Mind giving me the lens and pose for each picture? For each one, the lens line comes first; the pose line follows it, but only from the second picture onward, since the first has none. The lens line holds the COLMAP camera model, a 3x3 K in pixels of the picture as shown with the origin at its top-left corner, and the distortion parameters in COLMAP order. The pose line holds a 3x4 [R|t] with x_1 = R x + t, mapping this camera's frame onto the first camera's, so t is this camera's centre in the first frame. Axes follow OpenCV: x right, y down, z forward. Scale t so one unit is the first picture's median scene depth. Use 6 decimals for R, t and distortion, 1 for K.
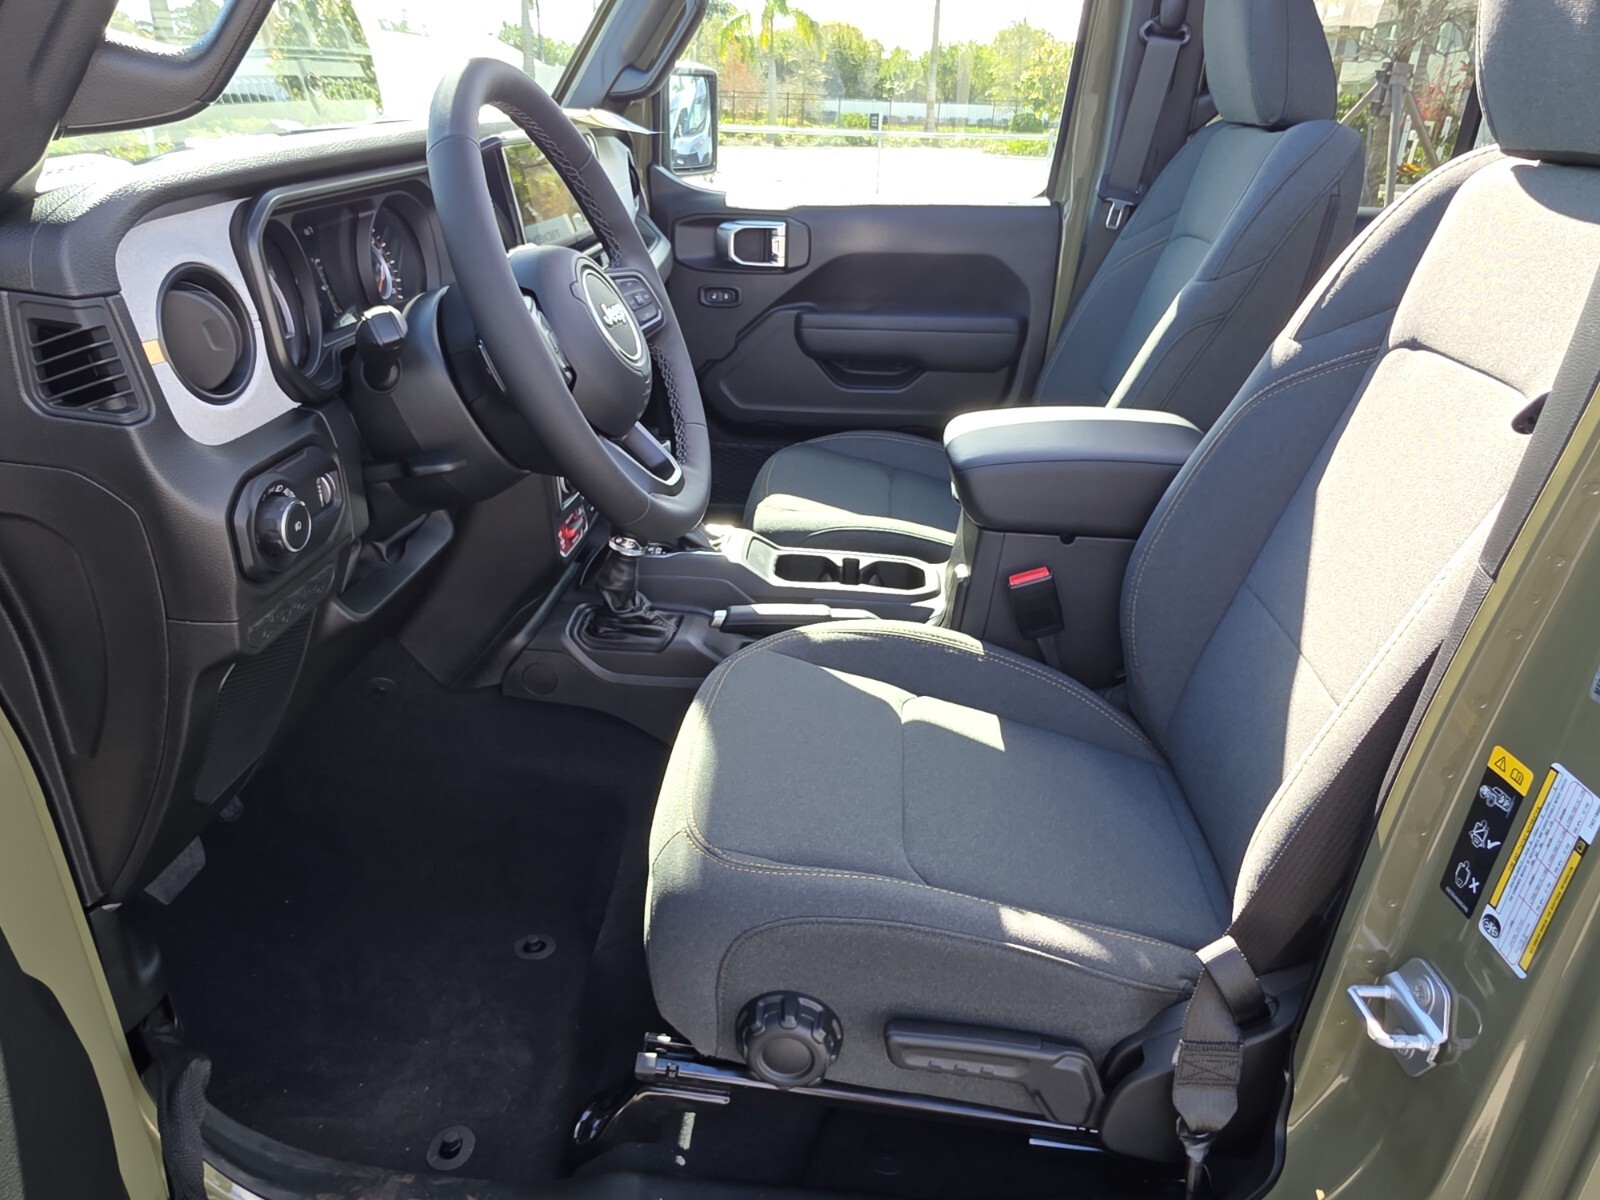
lens RADIAL K [[1097.2, 0, 795.2], [0, 1097.2, 603.1], [0, 0, 1]] dist [0.007945, -0.005547]
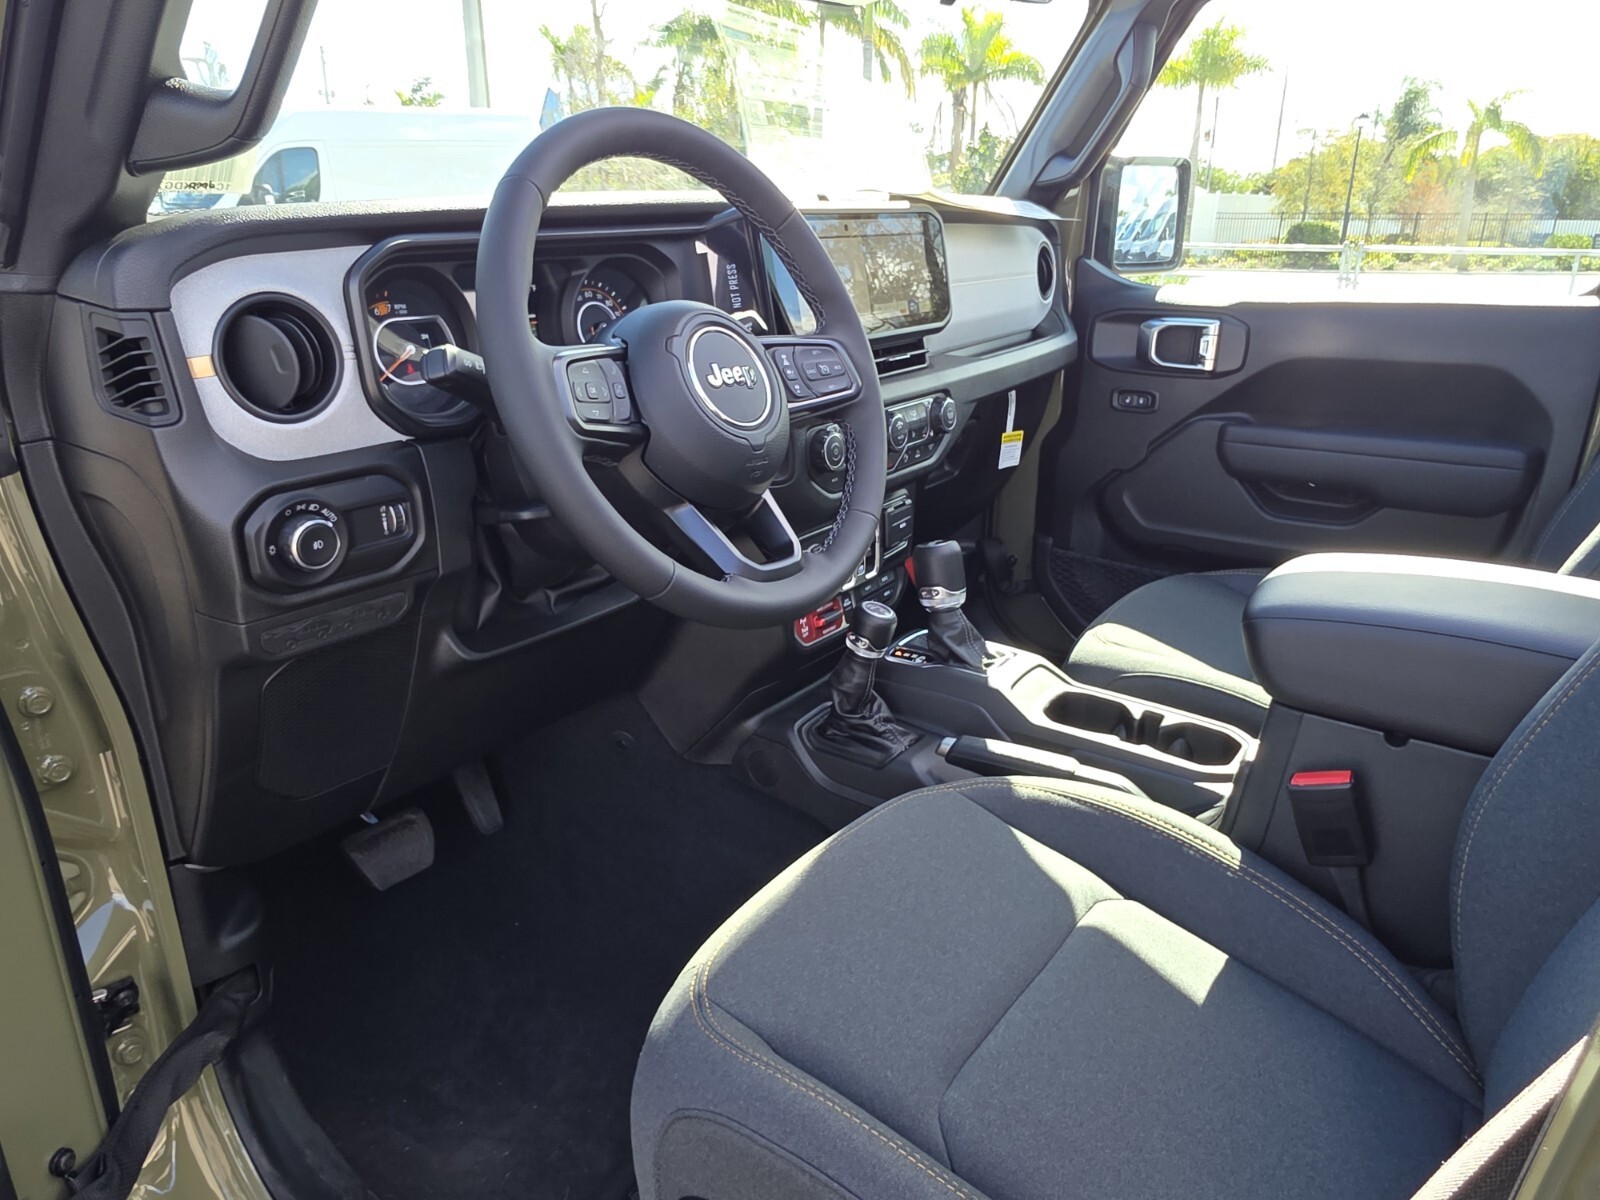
lens RADIAL K [[1097.2, 0, 795.2], [0, 1097.2, 603.1], [0, 0, 1]] dist [0.007945, -0.005547]
pose [[0.853301, 0.150509, -0.499224, 0.213957], [-0.200776, 0.978451, -0.048189, -0.027068], [0.481213, 0.141352, 0.865132, 0.158152]]
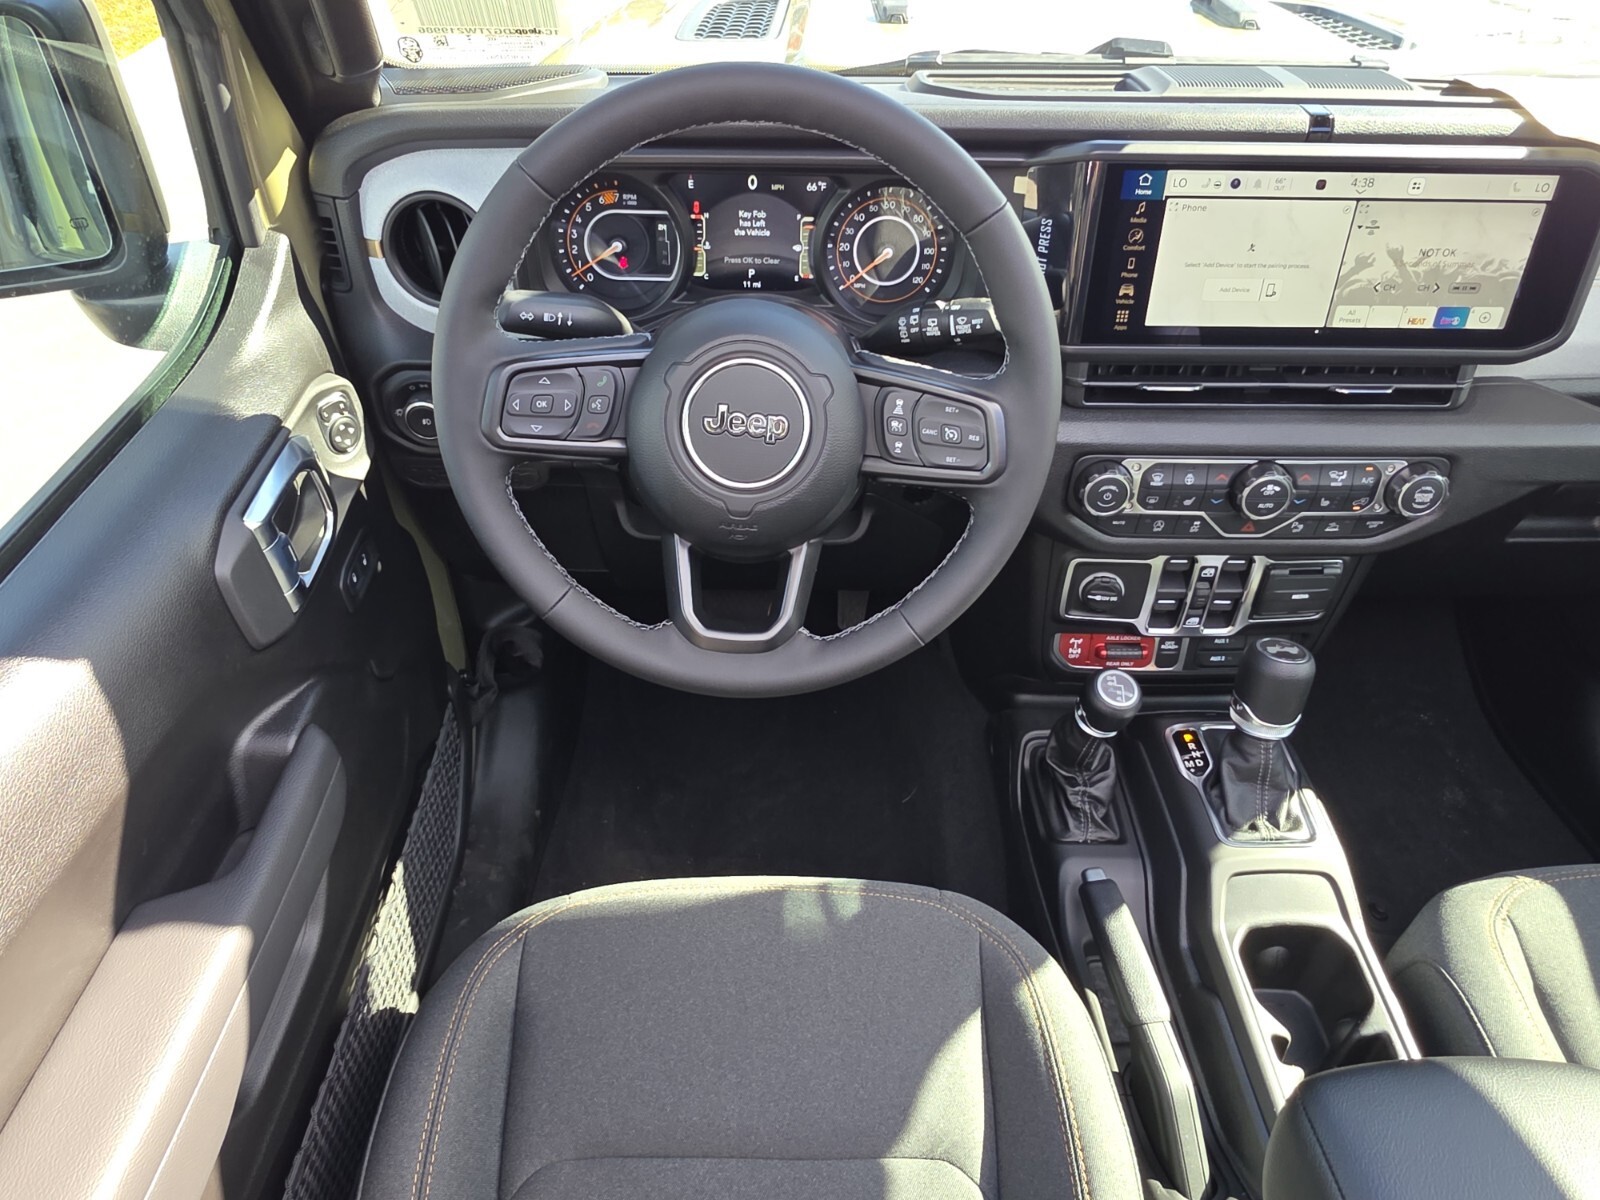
lens RADIAL K [[1097.2, 0, 795.2], [0, 1097.2, 603.1], [0, 0, 1]] dist [0.007945, -0.005547]
pose [[0.095817, 0.629953, -0.770700, 0.299994], [-0.441980, 0.720676, 0.534116, -0.353883], [0.891893, 0.289457, 0.347480, 0.475163]]
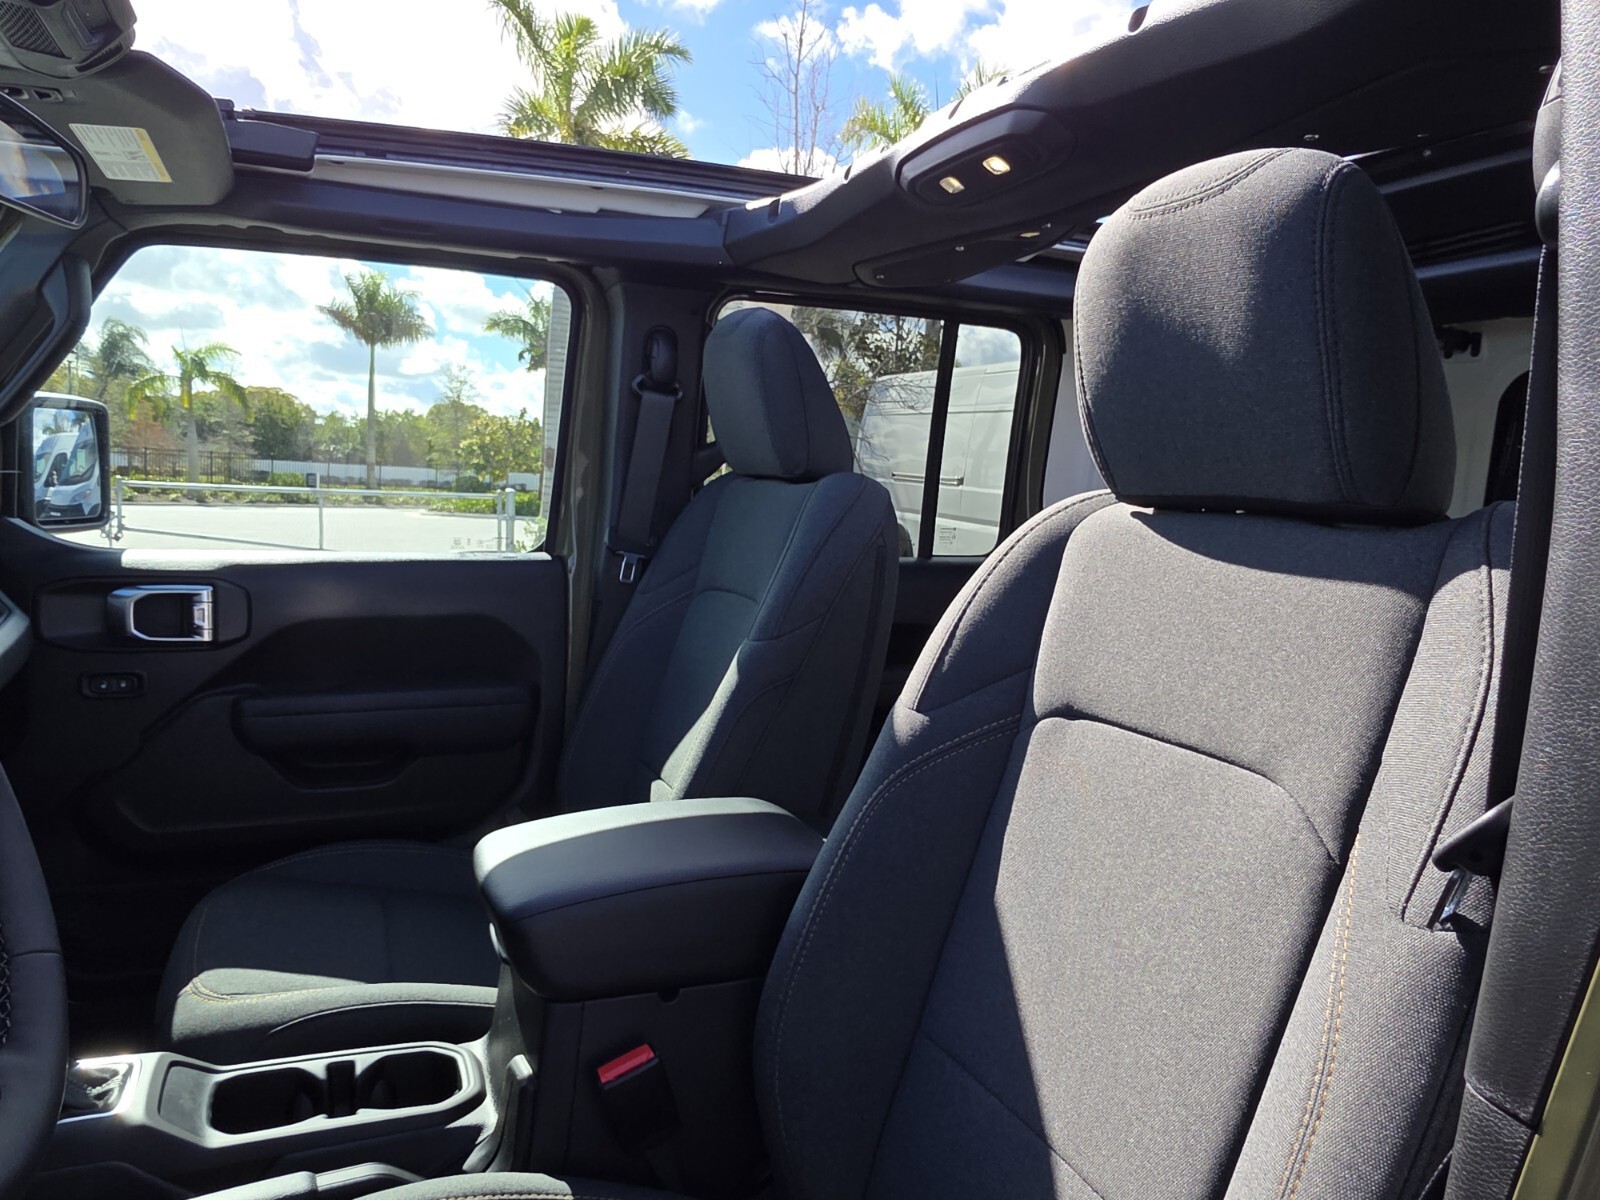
lens RADIAL K [[1097.2, 0, 795.2], [0, 1097.2, 603.1], [0, 0, 1]] dist [0.007945, -0.005547]
pose [[0.887402, -0.034716, 0.459688, -0.001176], [0.171418, 0.950509, -0.259130, -0.084124], [-0.427941, 0.308751, 0.849435, 0.224043]]
